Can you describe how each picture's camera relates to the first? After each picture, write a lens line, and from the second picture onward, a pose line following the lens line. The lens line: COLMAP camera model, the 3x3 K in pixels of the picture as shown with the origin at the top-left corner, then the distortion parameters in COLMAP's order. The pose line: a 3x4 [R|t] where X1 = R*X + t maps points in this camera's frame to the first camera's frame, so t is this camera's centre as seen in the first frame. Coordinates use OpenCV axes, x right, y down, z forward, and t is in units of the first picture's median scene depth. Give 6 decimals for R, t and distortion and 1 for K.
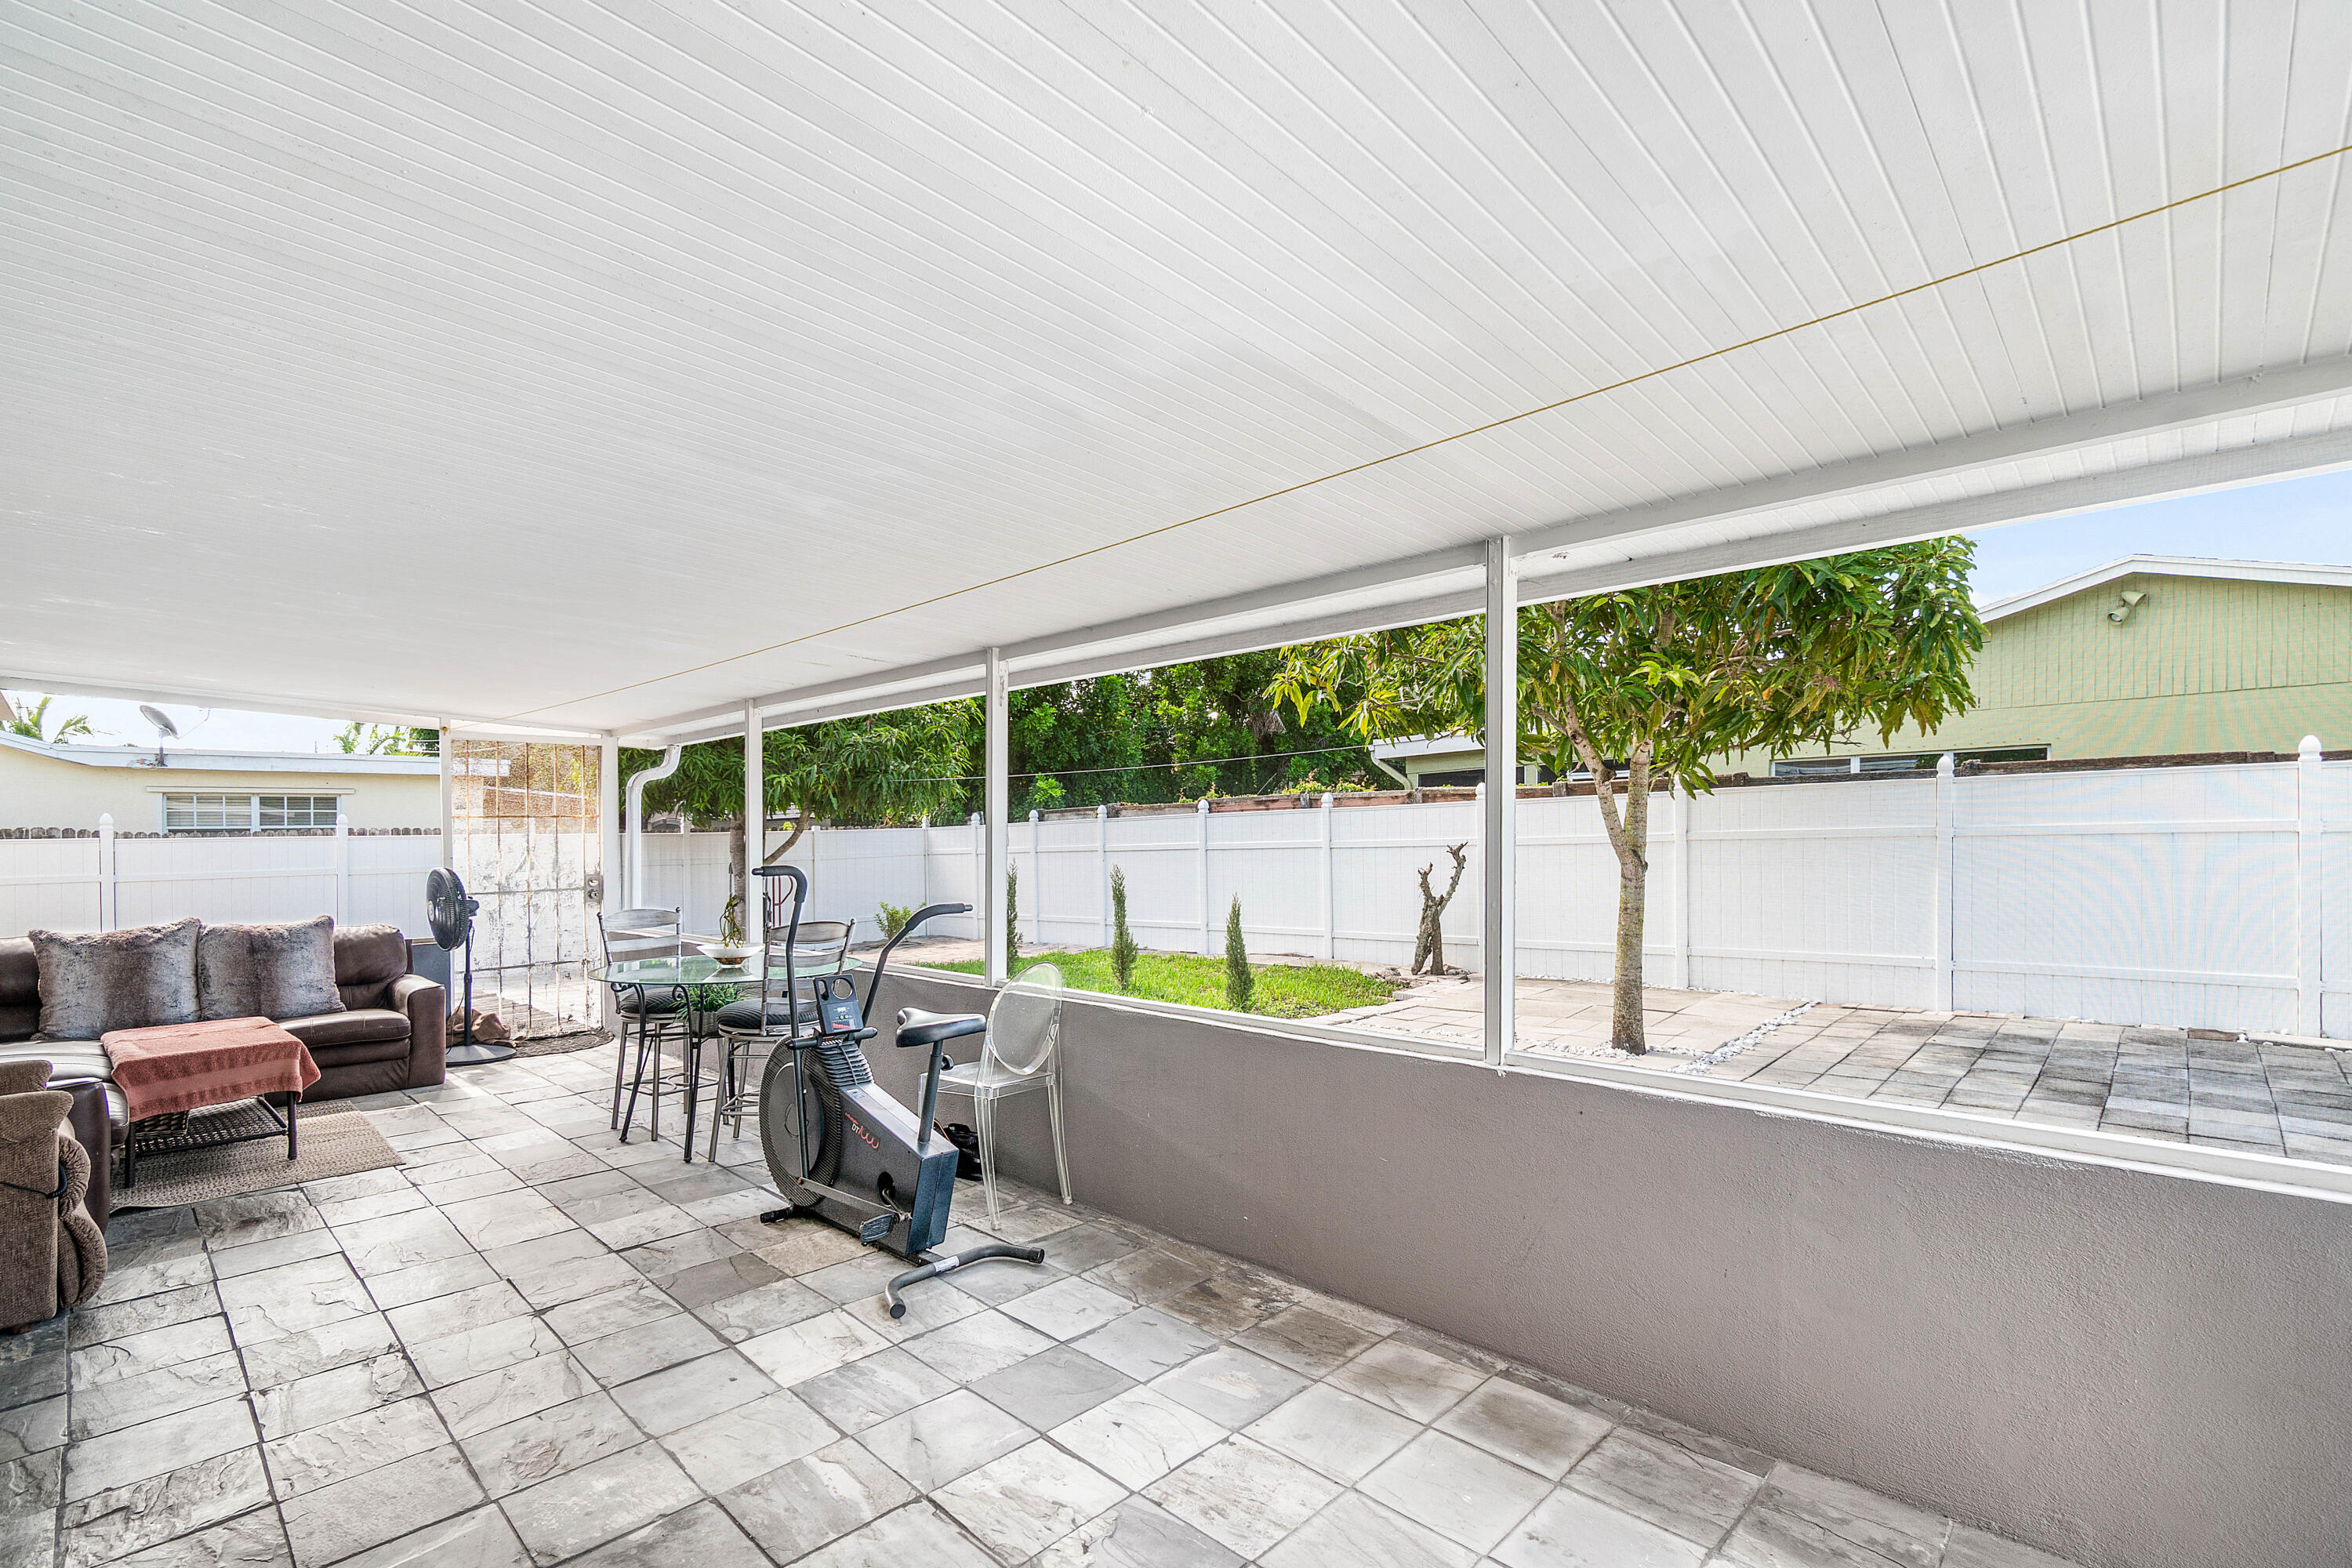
lens RADIAL K [[997.8, 0, 1135.6], [0, 997.8, 846.9], [0, 0, 1]] dist [-0.001826, 0.000271]
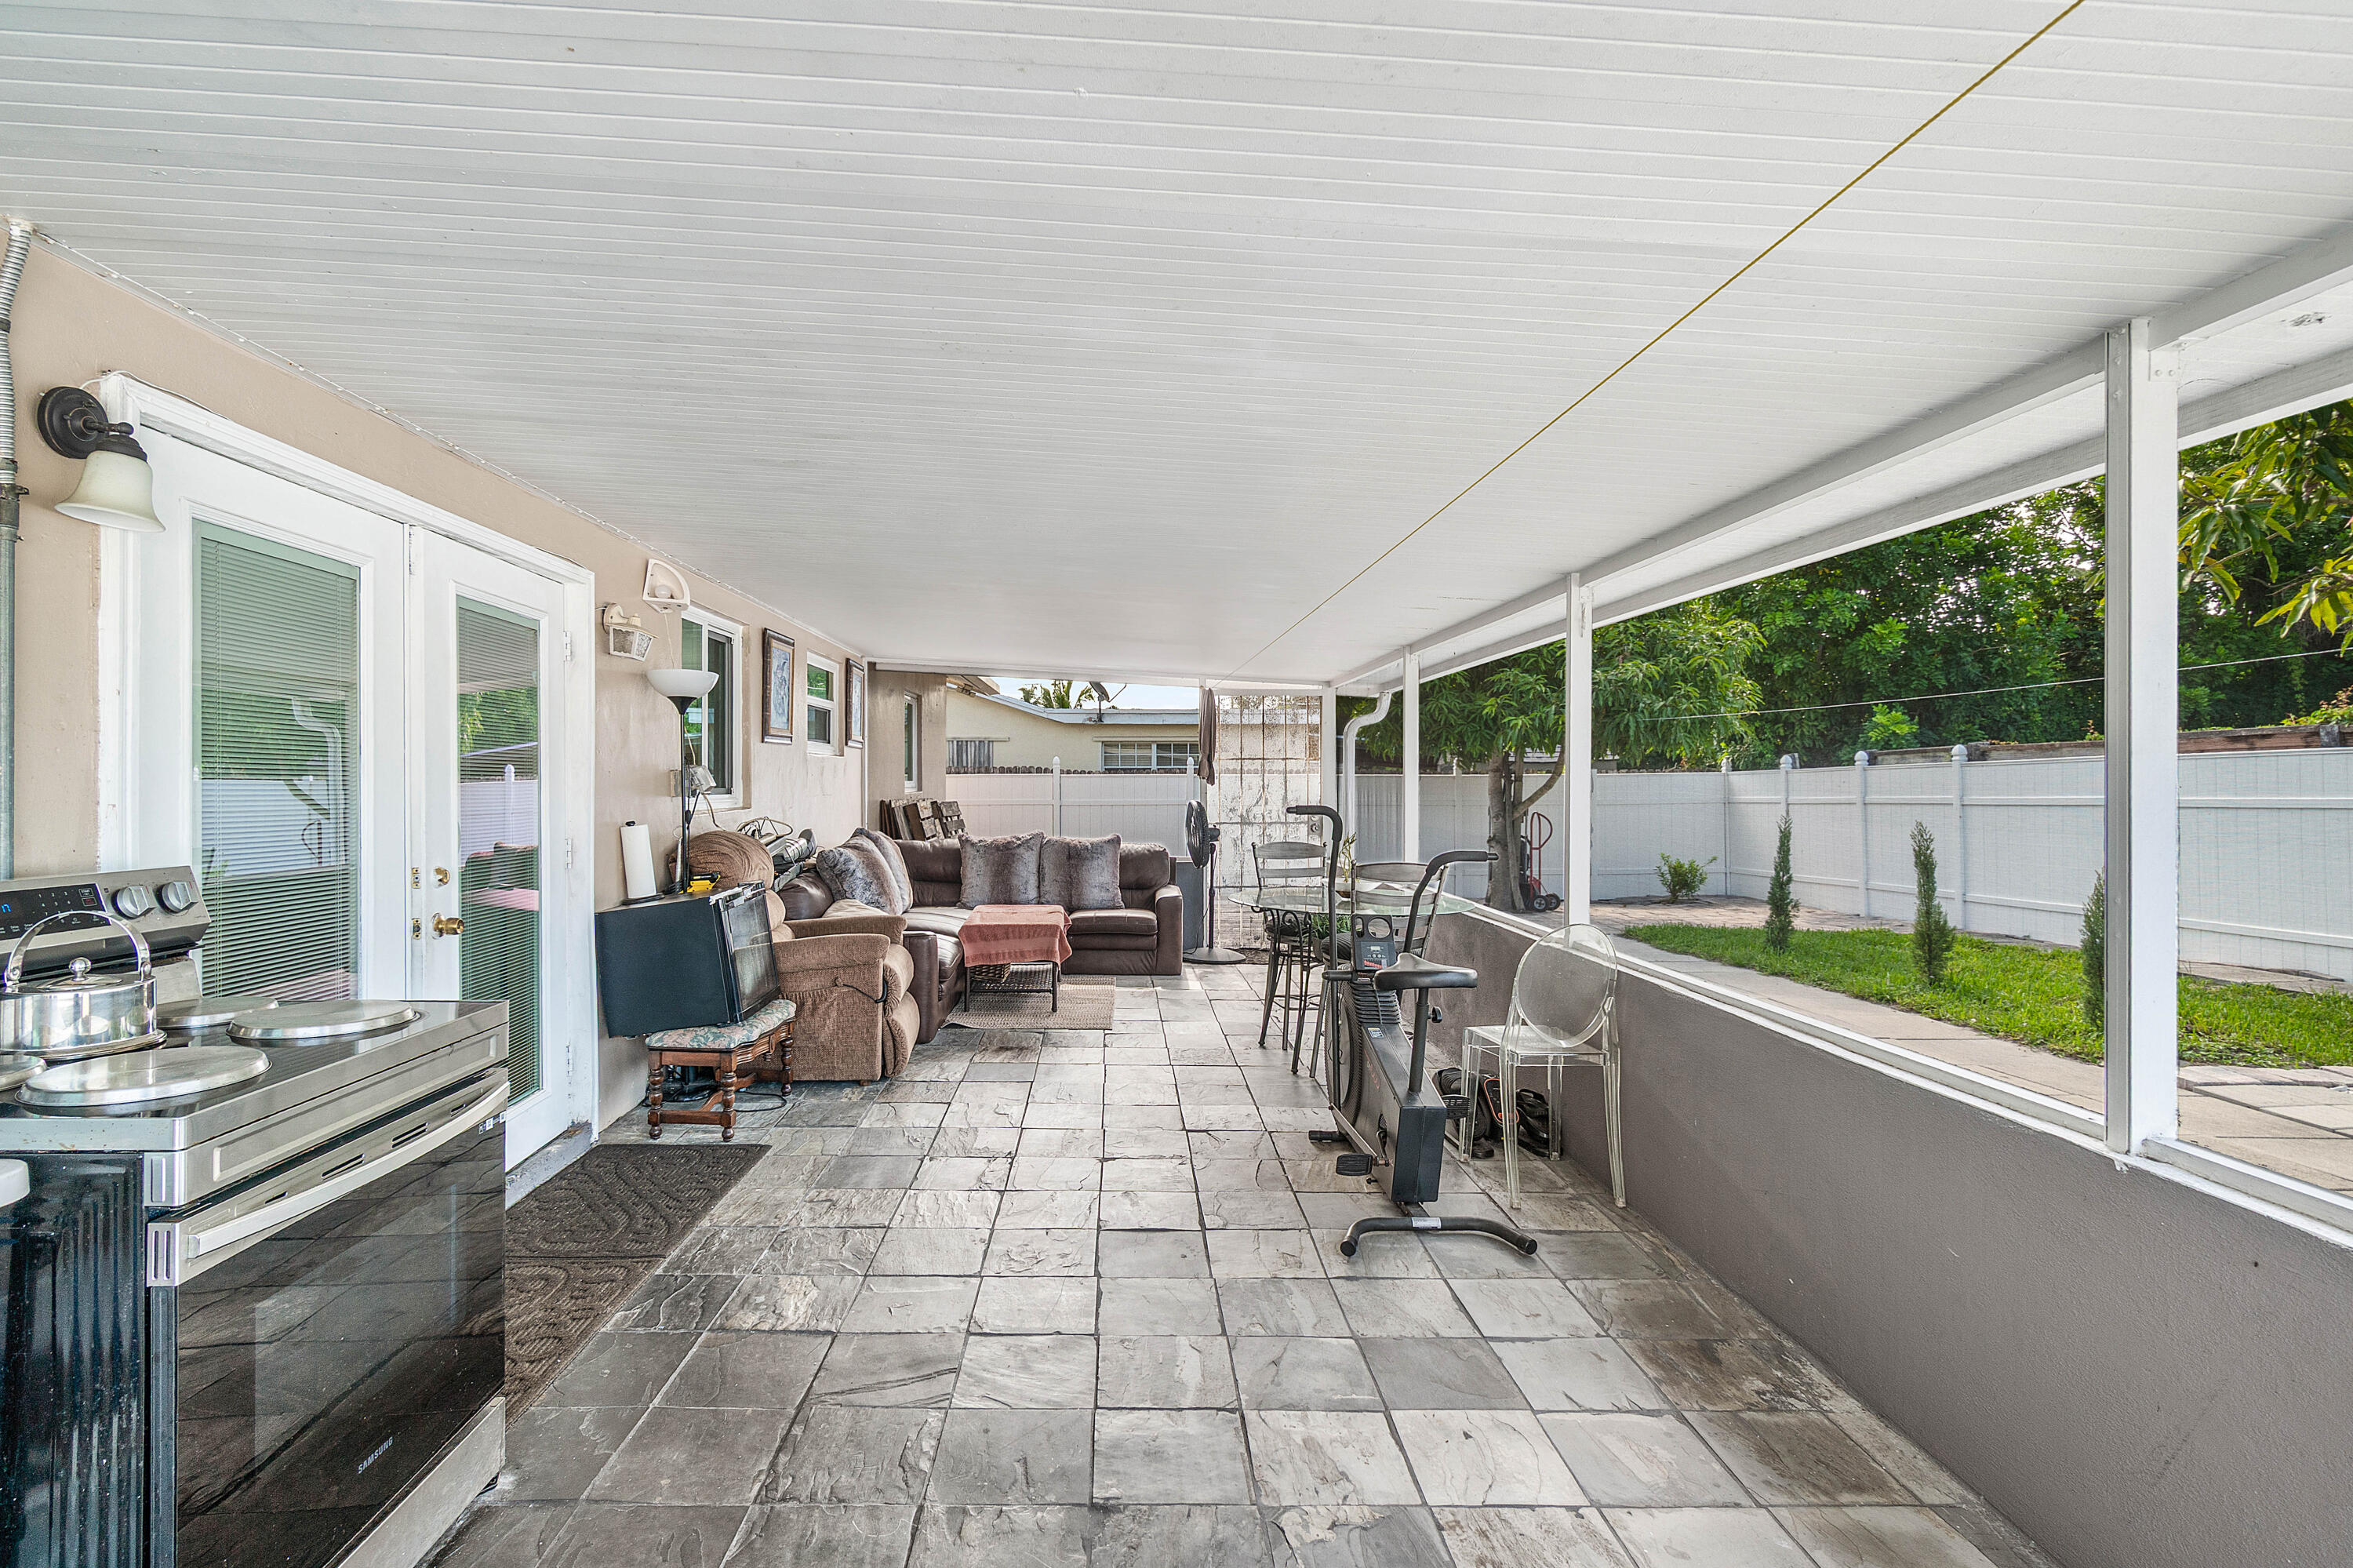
lens RADIAL K [[1033.4, 0, 1201.0], [0, 1033.4, 781.2], [0, 0, 1]] dist [-0.000843, 0.000193]
pose [[0.748833, 0.014938, -0.662590, 0.246622], [-0.020701, 0.999785, -0.000854, -0.003310], [0.662435, 0.014356, 0.748982, 0.080788]]
